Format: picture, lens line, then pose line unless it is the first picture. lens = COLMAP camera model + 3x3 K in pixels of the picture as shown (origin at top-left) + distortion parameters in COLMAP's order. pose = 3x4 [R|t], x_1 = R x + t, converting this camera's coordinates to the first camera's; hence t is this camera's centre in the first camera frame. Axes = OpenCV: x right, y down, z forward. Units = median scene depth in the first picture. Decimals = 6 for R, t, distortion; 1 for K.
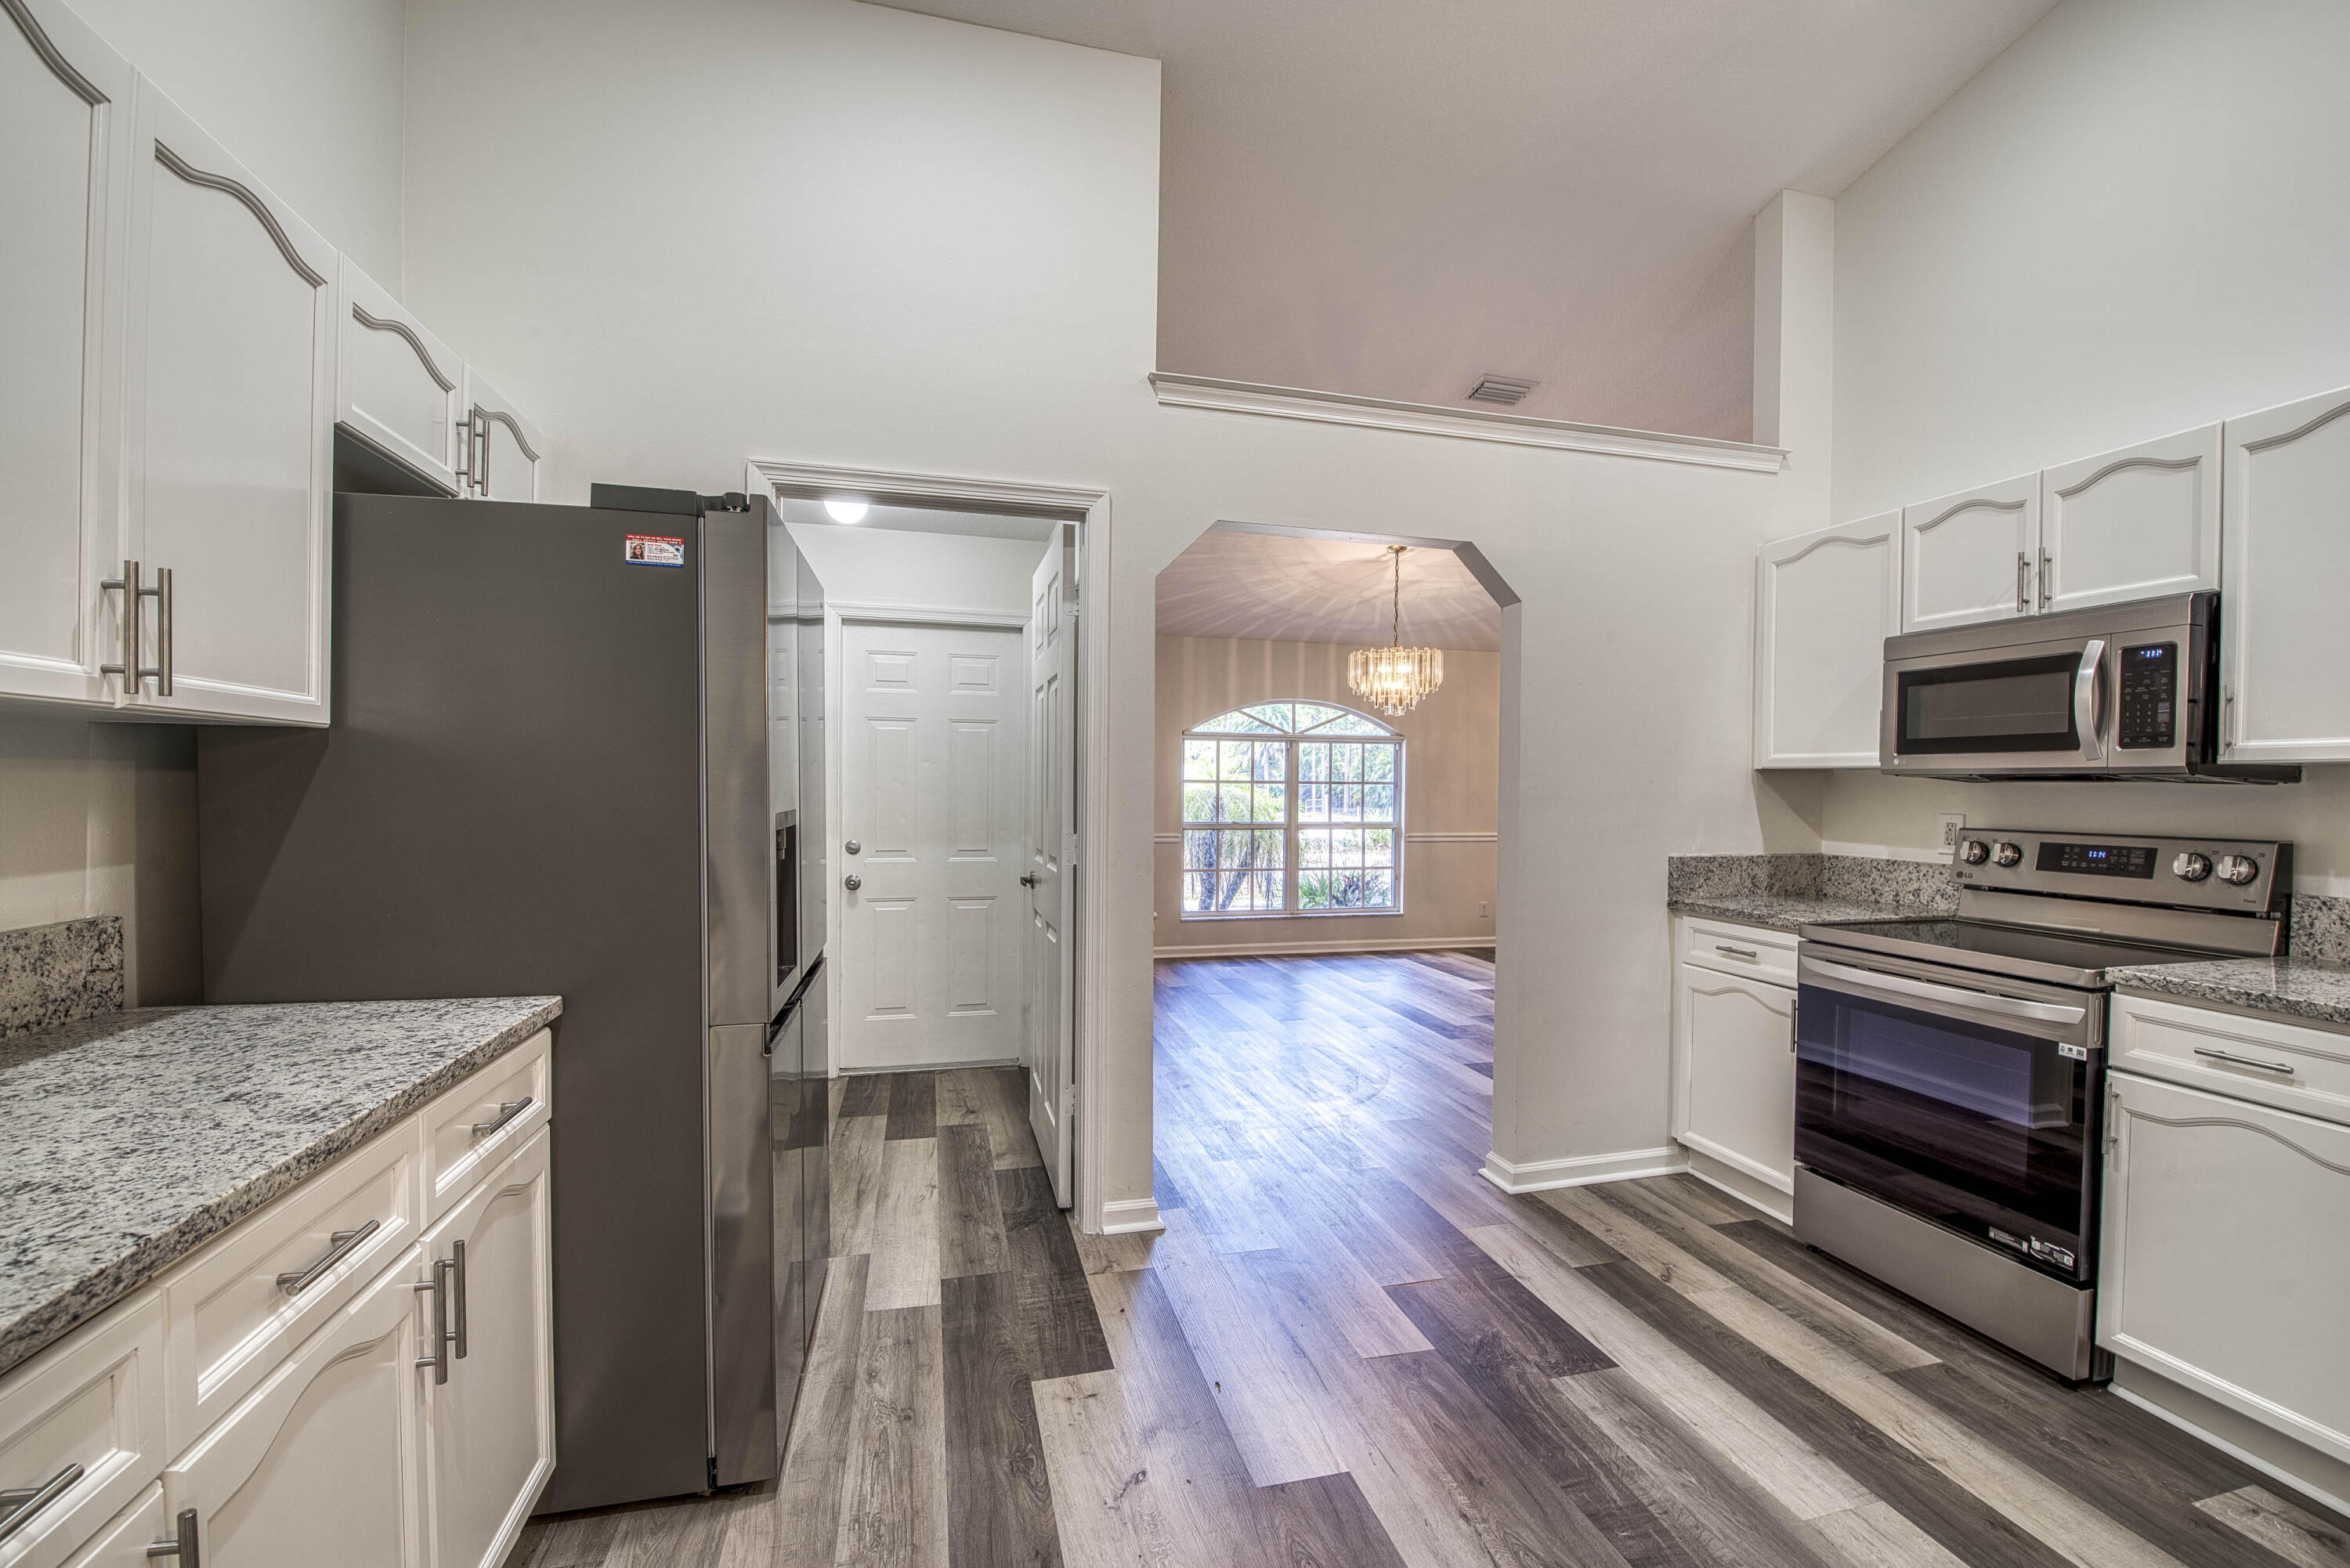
lens RADIAL K [[1010.0, 0, 1202.1], [0, 1010.0, 805.1], [0, 0, 1]] dist [-0.002684, -0.010044]
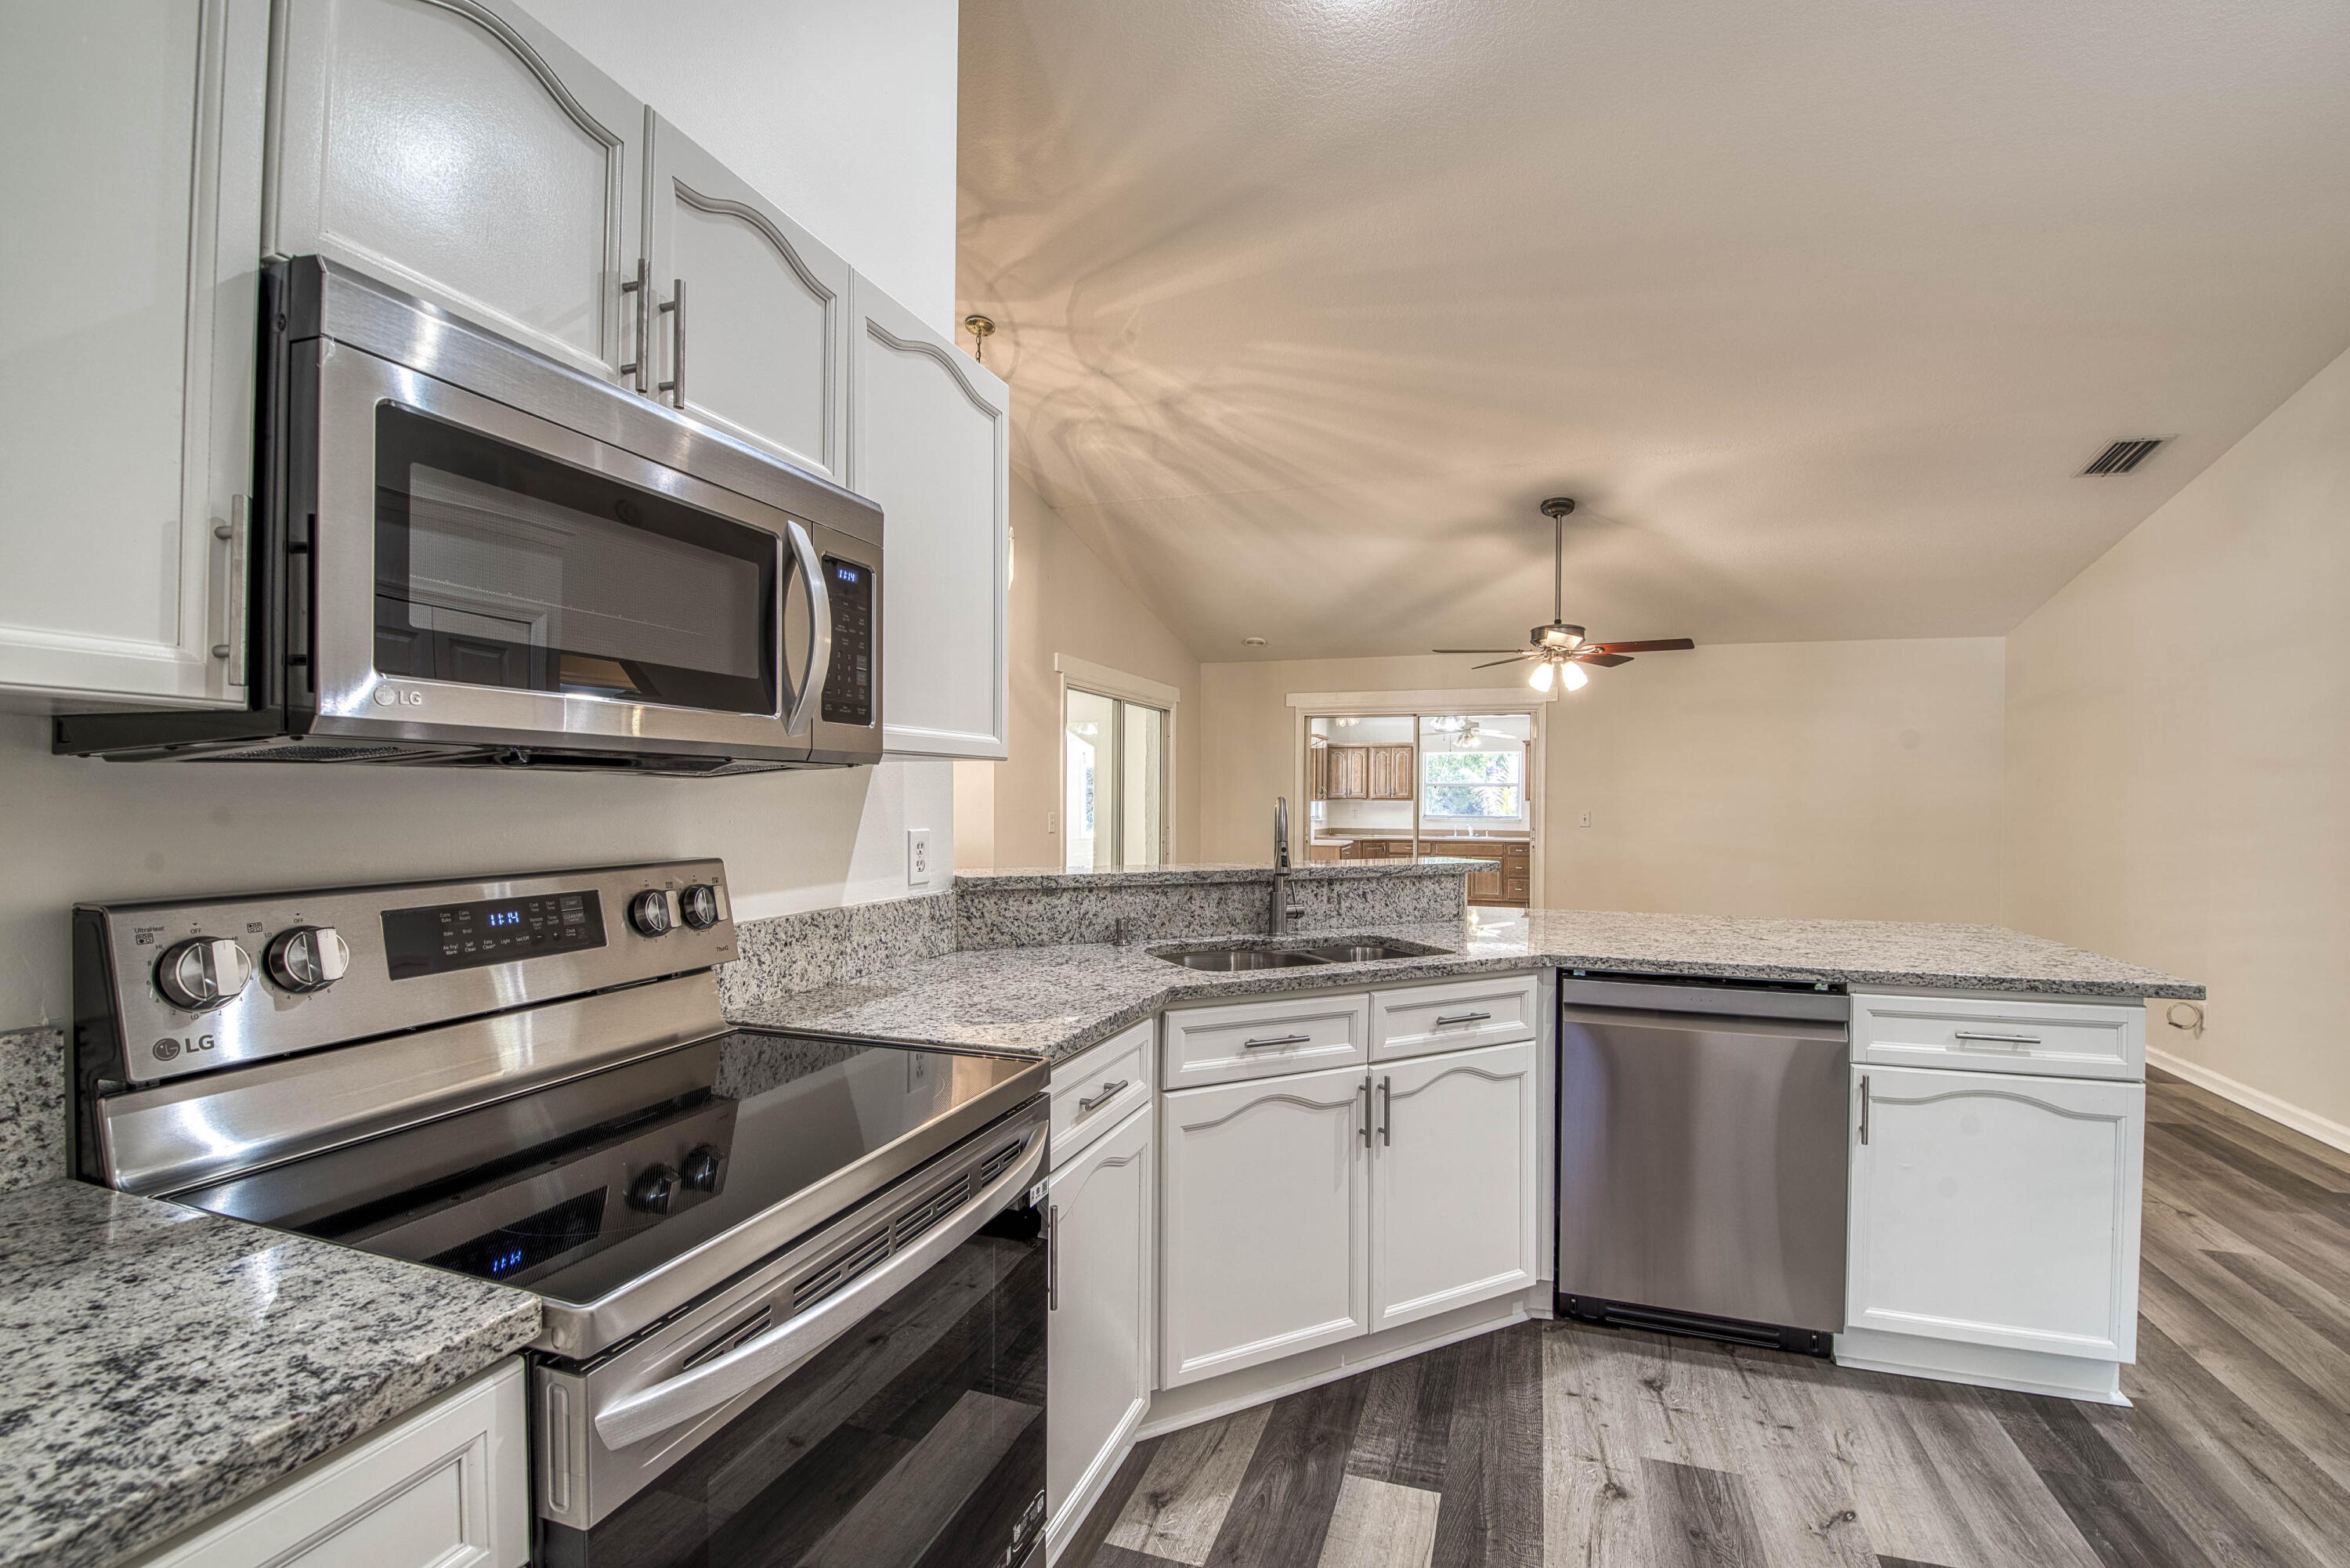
lens RADIAL K [[1010.0, 0, 1202.1], [0, 1010.0, 805.1], [0, 0, 1]] dist [-0.002684, -0.010044]
pose [[-0.833304, -0.023214, 0.552327, 0.306912], [-0.005777, 0.999429, 0.033289, -0.021043], [-0.552784, 0.024549, -0.832963, 1.081005]]
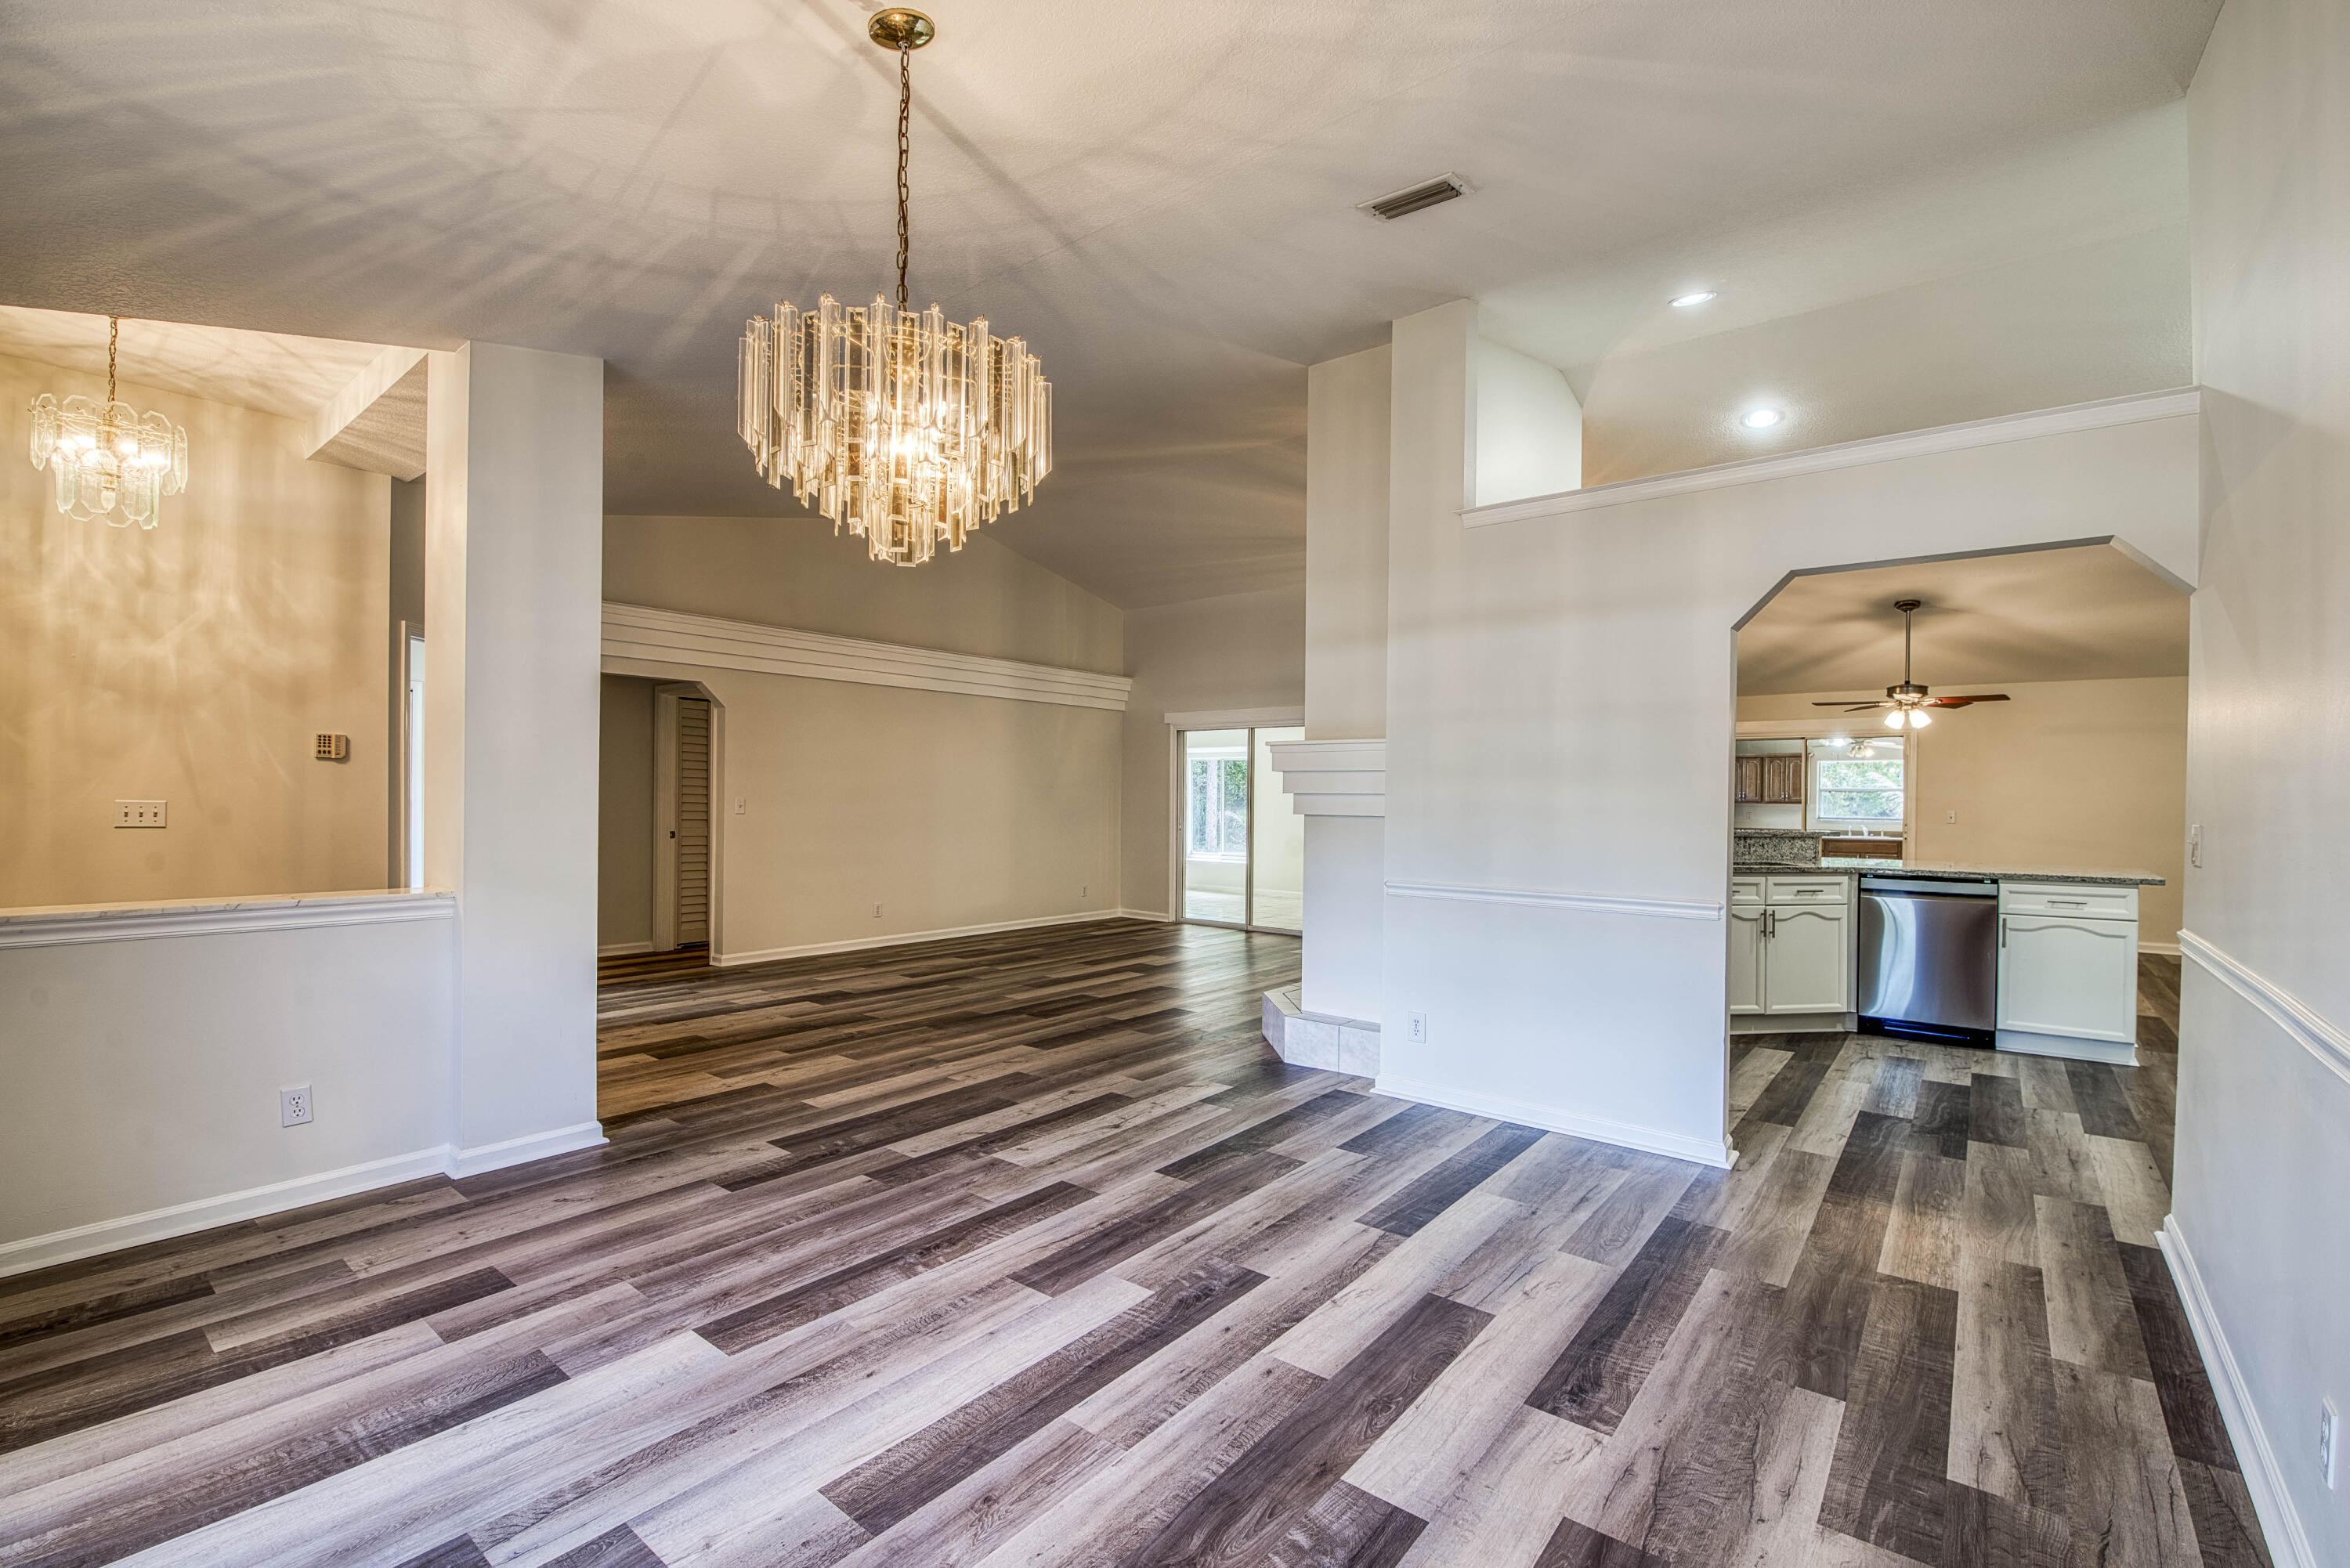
lens RADIAL K [[1010.0, 0, 1202.1], [0, 1010.0, 805.1], [0, 0, 1]] dist [-0.002684, -0.010044]
pose [[-0.598959, -0.025274, 0.800381, -0.250803], [-0.000947, 0.999523, 0.030854, -0.046536], [-0.800779, 0.017722, -0.598698, 2.341573]]
